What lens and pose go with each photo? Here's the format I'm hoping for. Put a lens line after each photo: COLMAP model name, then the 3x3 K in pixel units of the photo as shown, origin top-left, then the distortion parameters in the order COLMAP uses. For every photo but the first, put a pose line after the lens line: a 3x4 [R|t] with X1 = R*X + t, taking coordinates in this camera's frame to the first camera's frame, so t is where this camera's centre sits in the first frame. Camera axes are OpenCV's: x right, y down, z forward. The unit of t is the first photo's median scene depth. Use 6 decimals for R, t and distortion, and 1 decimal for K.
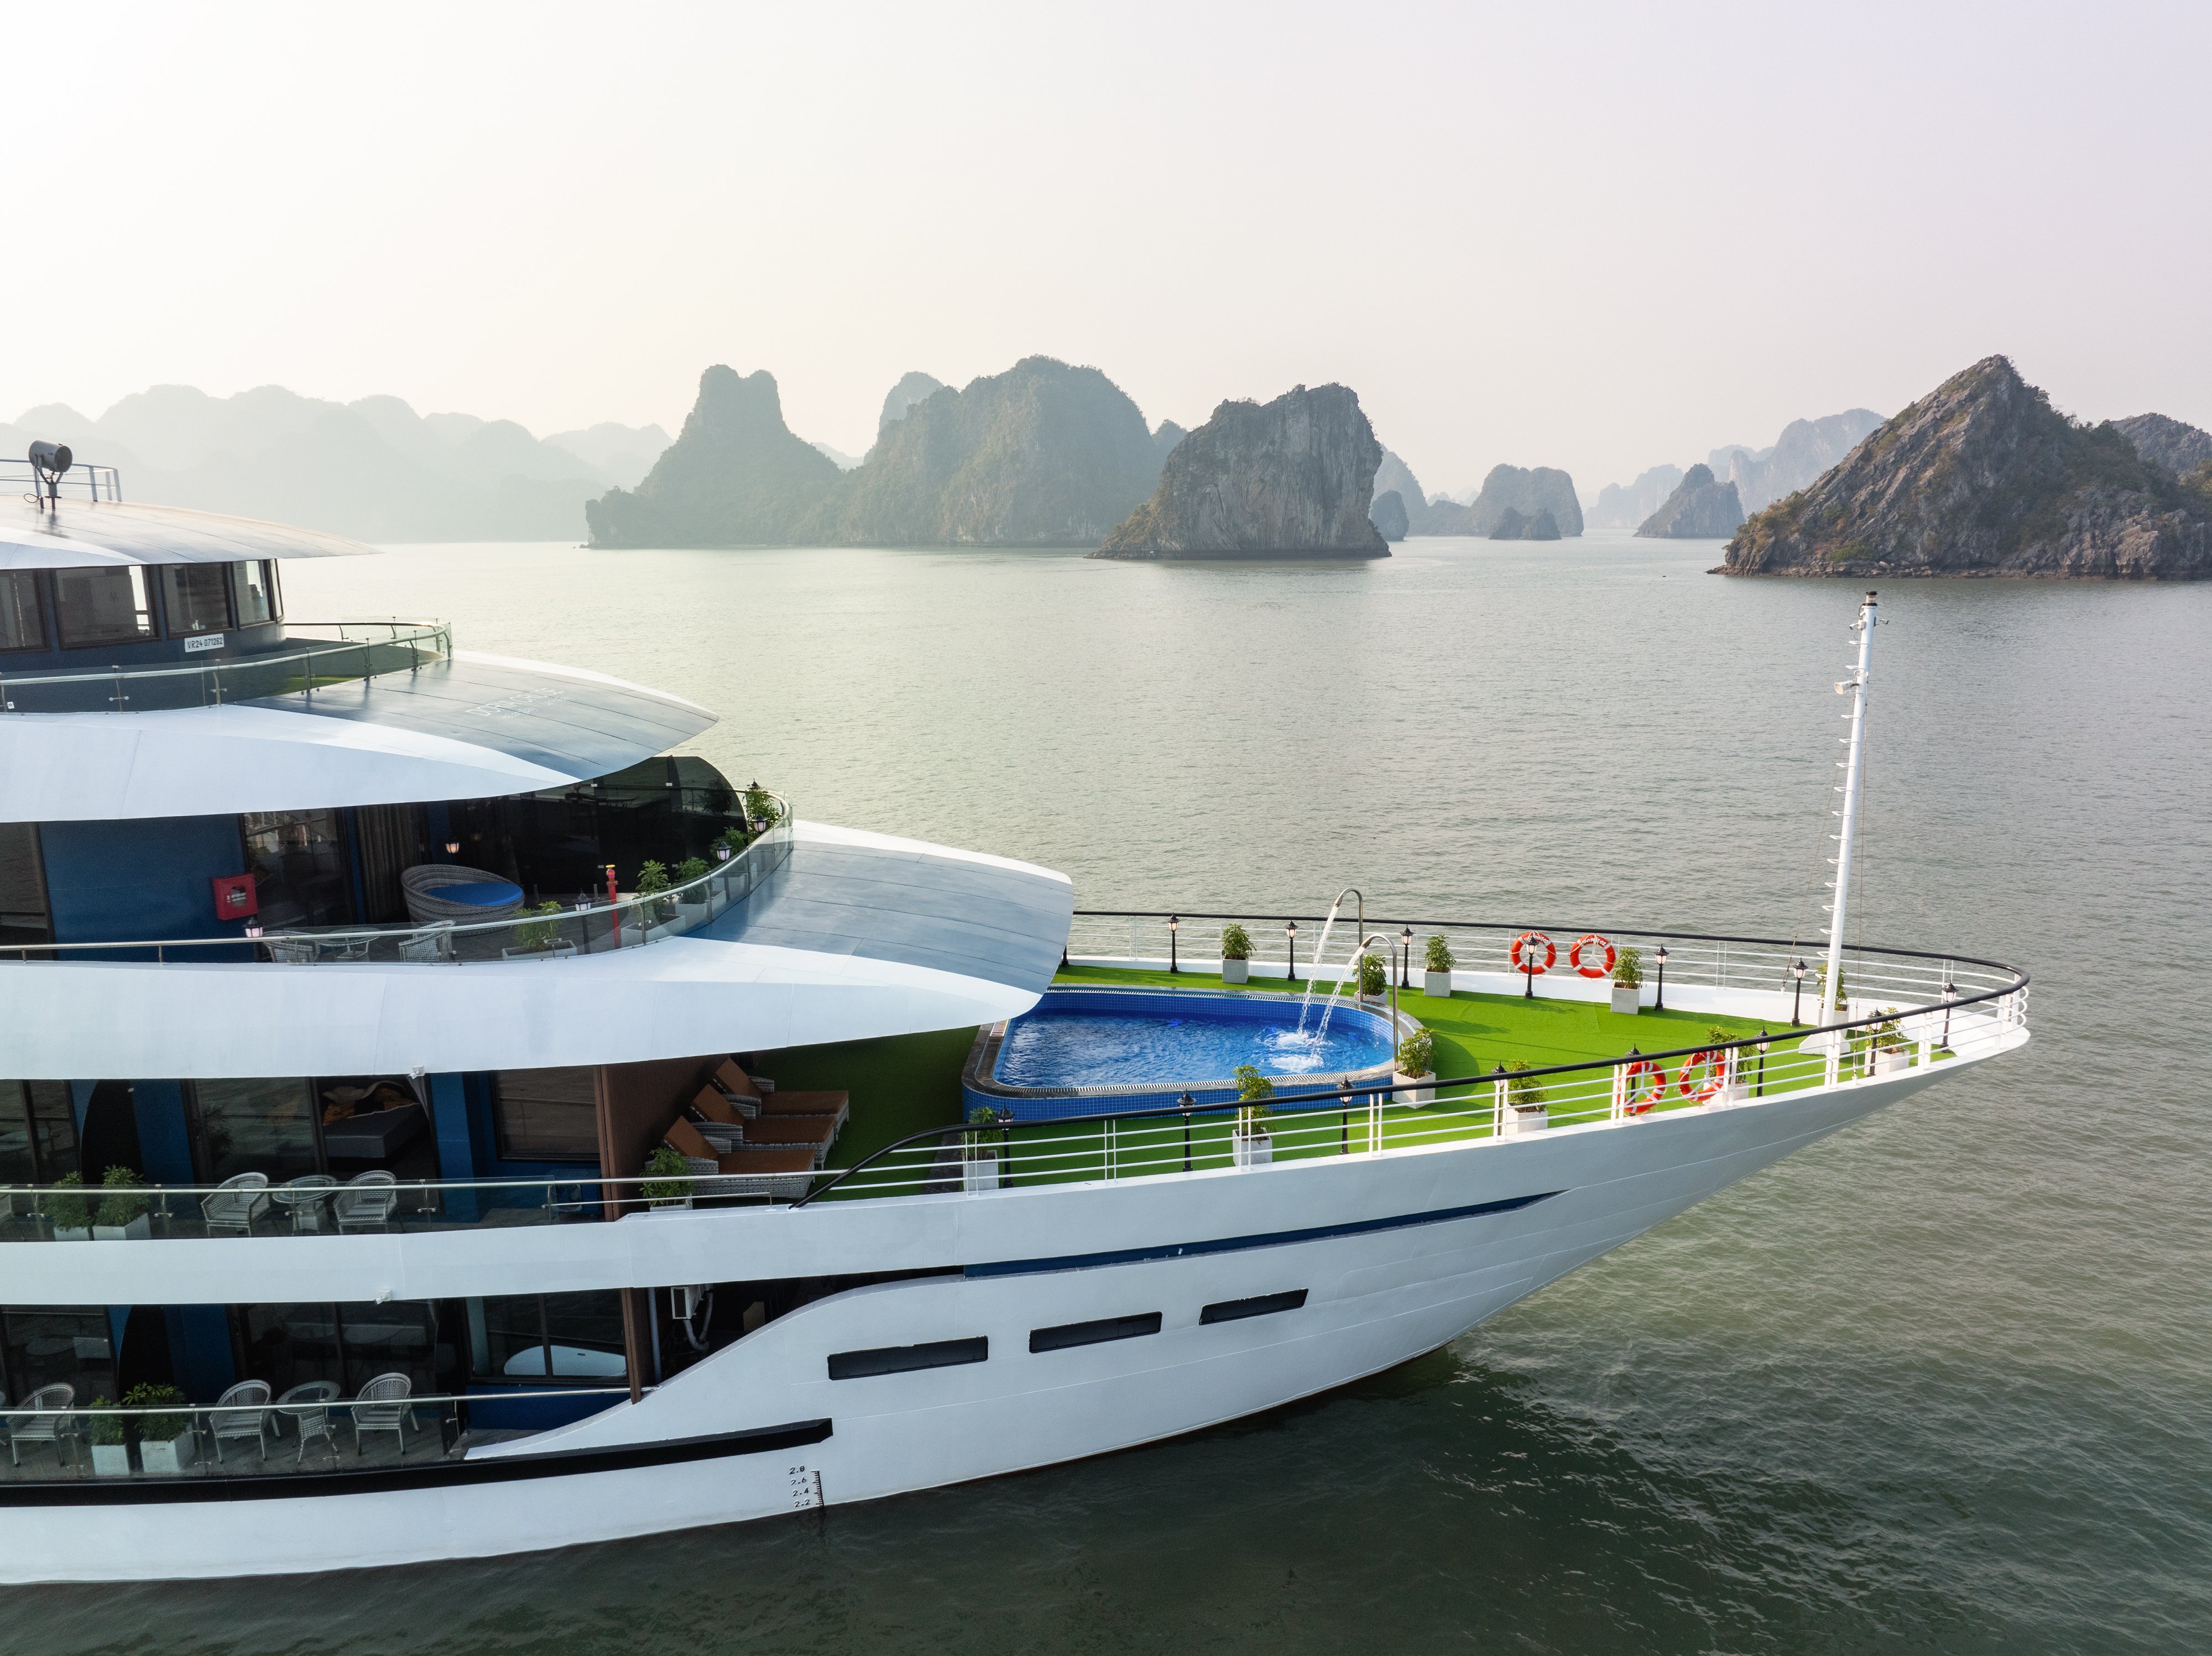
lens RADIAL K [[1561.7, 0, 1117.0], [0, 1561.7, 824.9], [0, 0, 1]] dist [-0.038296, 0.013223]
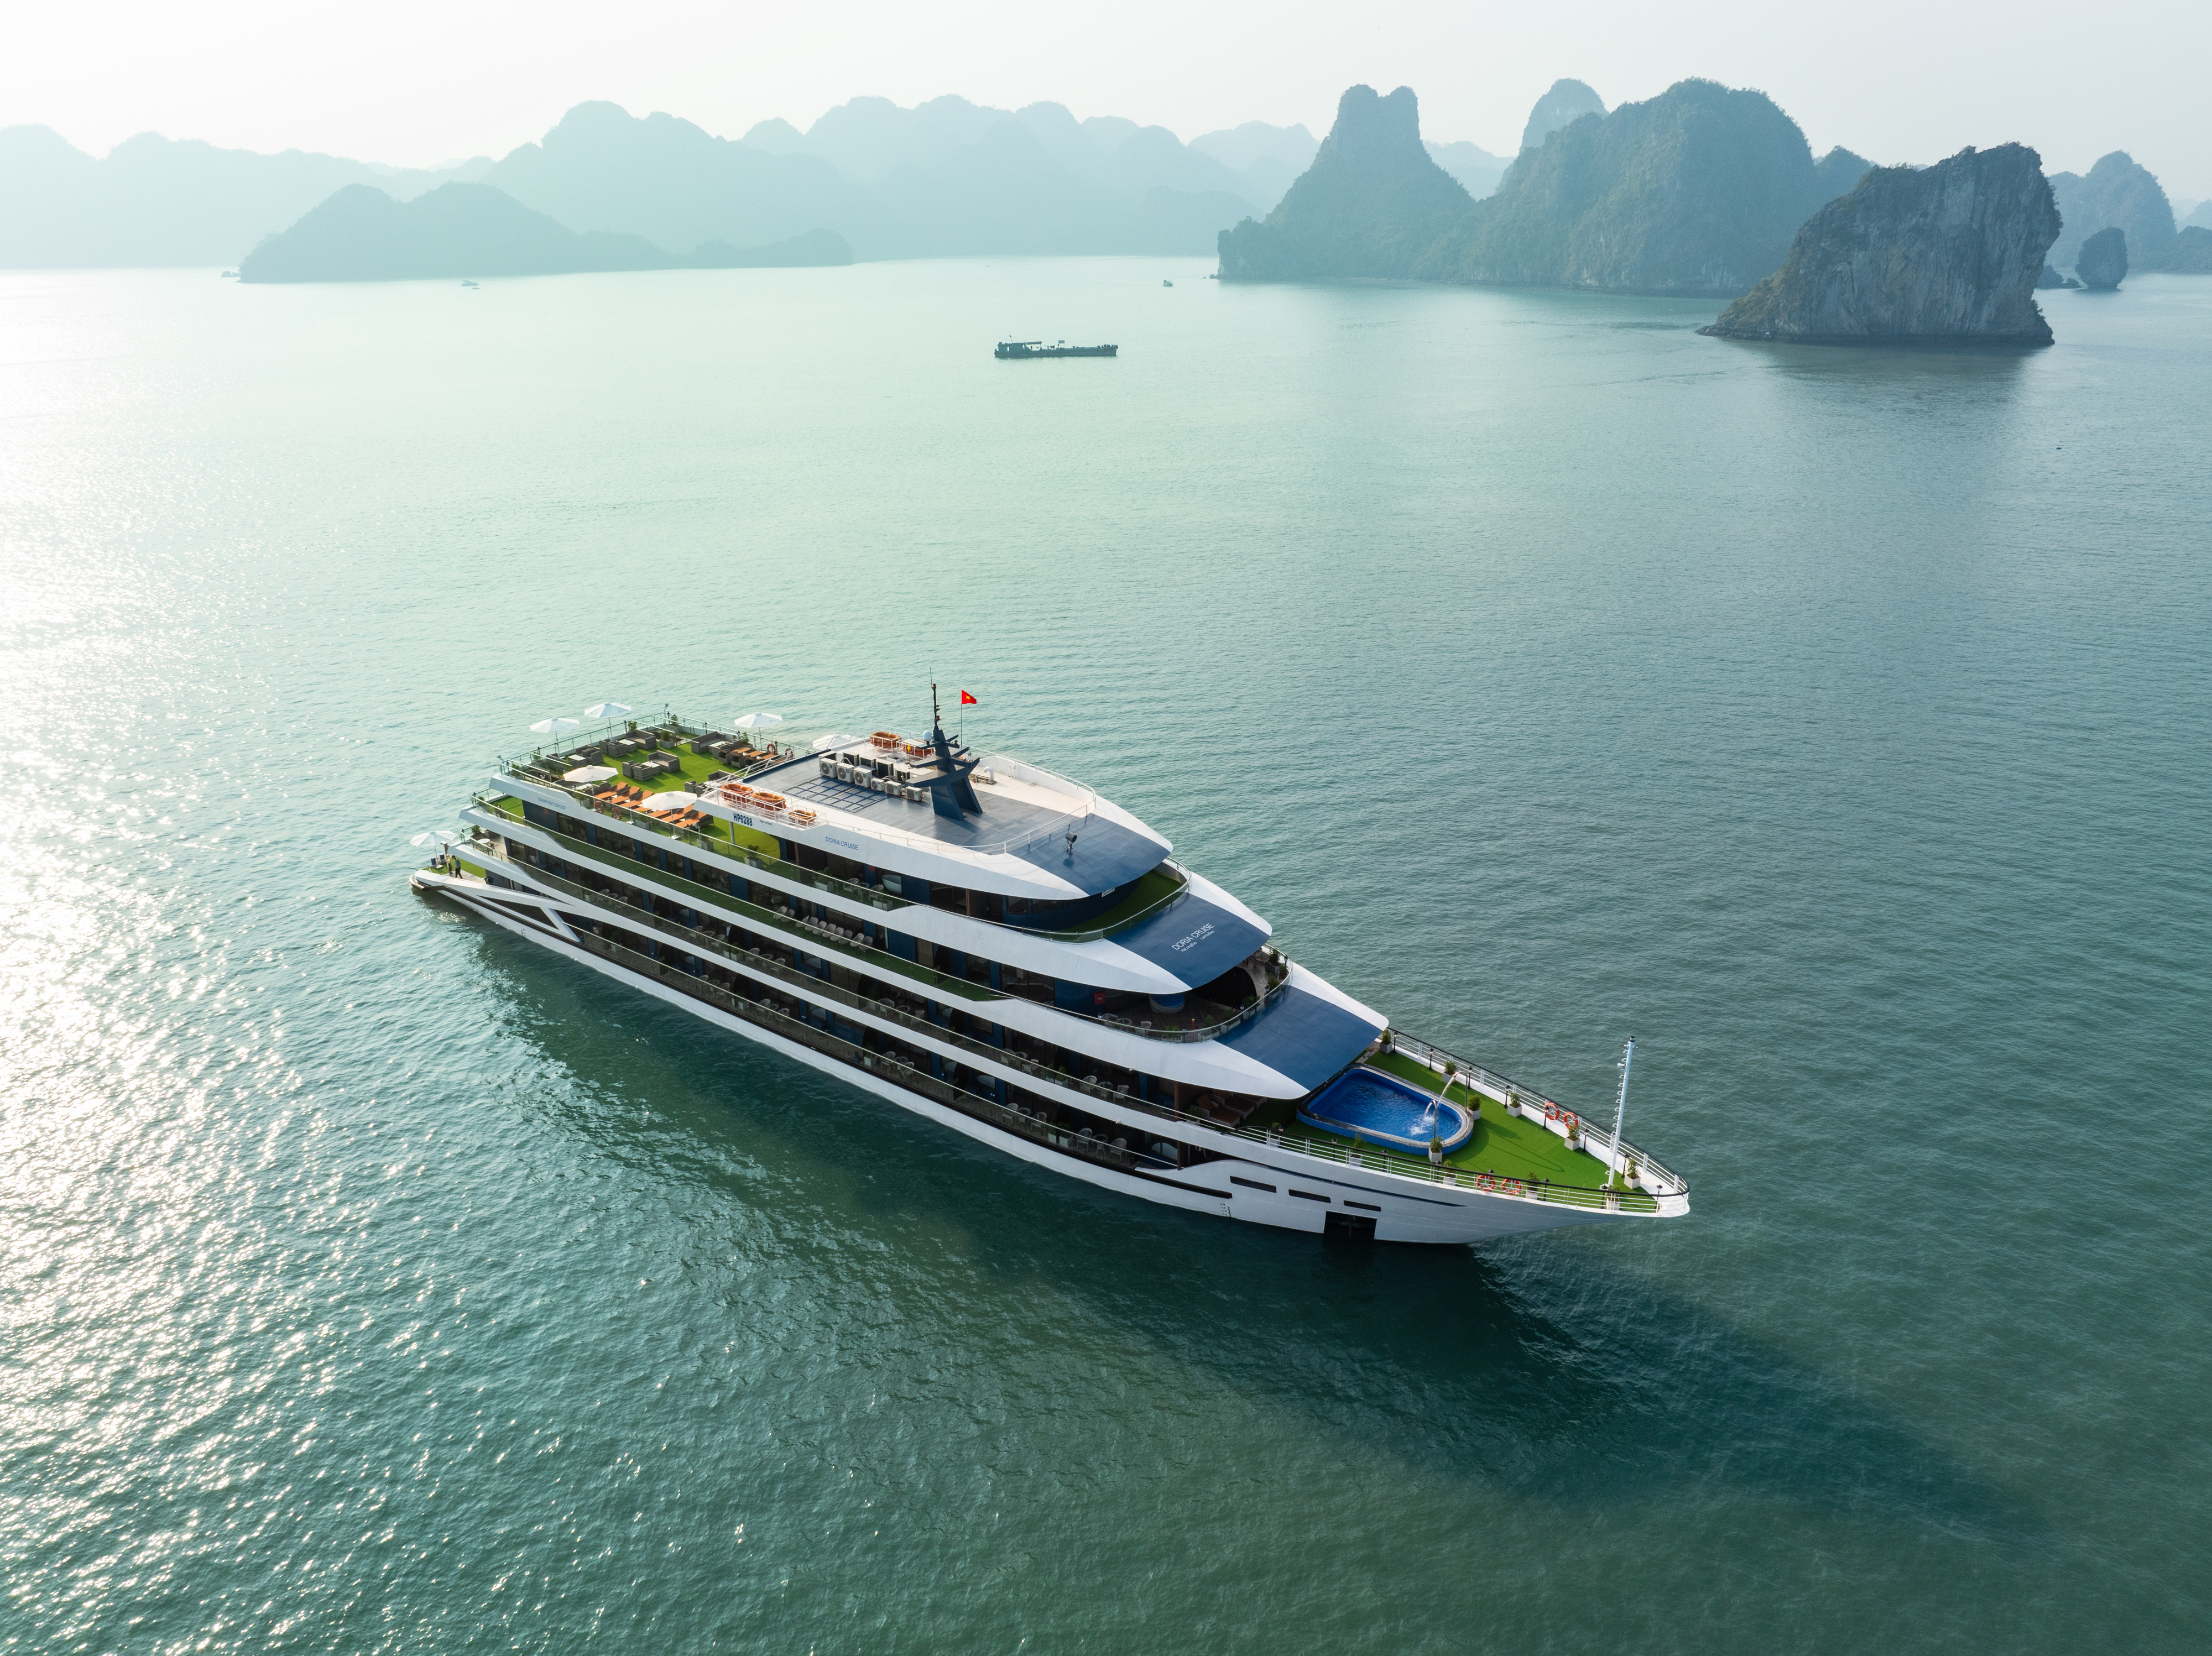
lens RADIAL K [[1561.7, 0, 1099.1], [0, 1561.7, 829.4], [0, 0, 1]] dist [-0.038296, 0.013223]
pose [[0.805160, 0.214062, -0.553078, 1.112431], [-0.101452, 0.968555, 0.227176, -0.965400], [0.584316, -0.126802, 0.801559, -1.521763]]
